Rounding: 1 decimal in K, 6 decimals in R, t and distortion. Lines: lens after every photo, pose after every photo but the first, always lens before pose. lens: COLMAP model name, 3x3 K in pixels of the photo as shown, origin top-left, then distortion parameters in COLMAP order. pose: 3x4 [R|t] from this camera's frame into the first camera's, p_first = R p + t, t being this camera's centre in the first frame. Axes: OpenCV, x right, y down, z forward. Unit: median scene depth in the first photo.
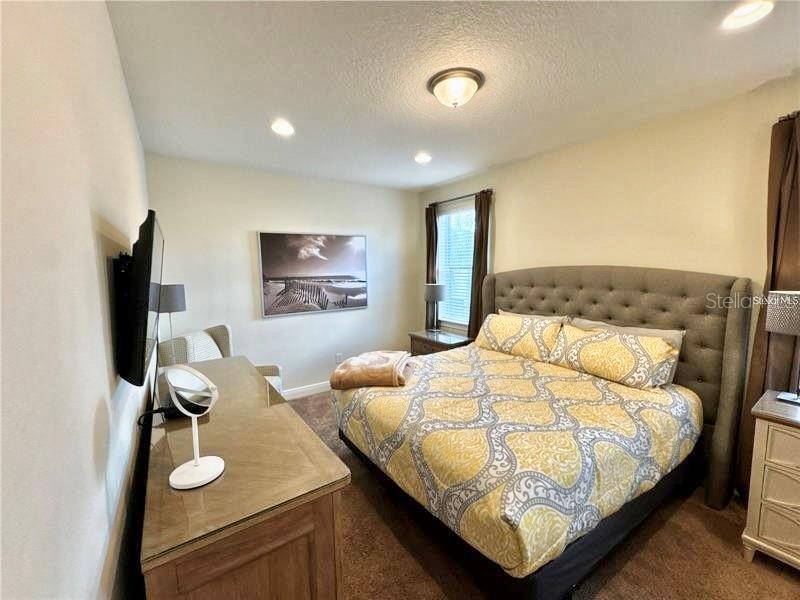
lens RADIAL K [[332.8, 0, 400.0], [0, 332.8, 300.0], [0, 0, 1]] dist [-0.002524, -0.000401]
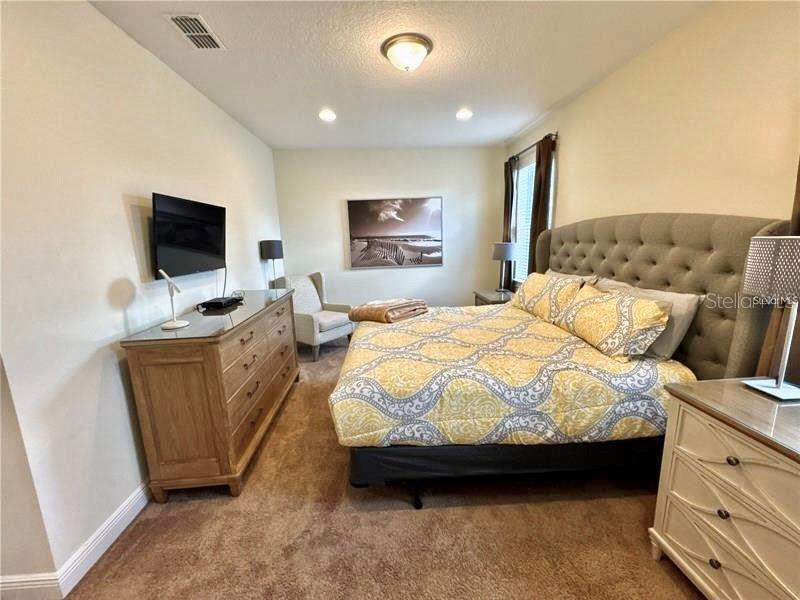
lens RADIAL K [[332.8, 0, 400.0], [0, 332.8, 300.0], [0, 0, 1]] dist [-0.002524, -0.000401]
pose [[0.860340, 0.082761, -0.502958, 0.483881], [-0.032334, 0.993605, 0.108186, 0.032765], [0.508695, -0.076814, 0.857513, -0.006192]]
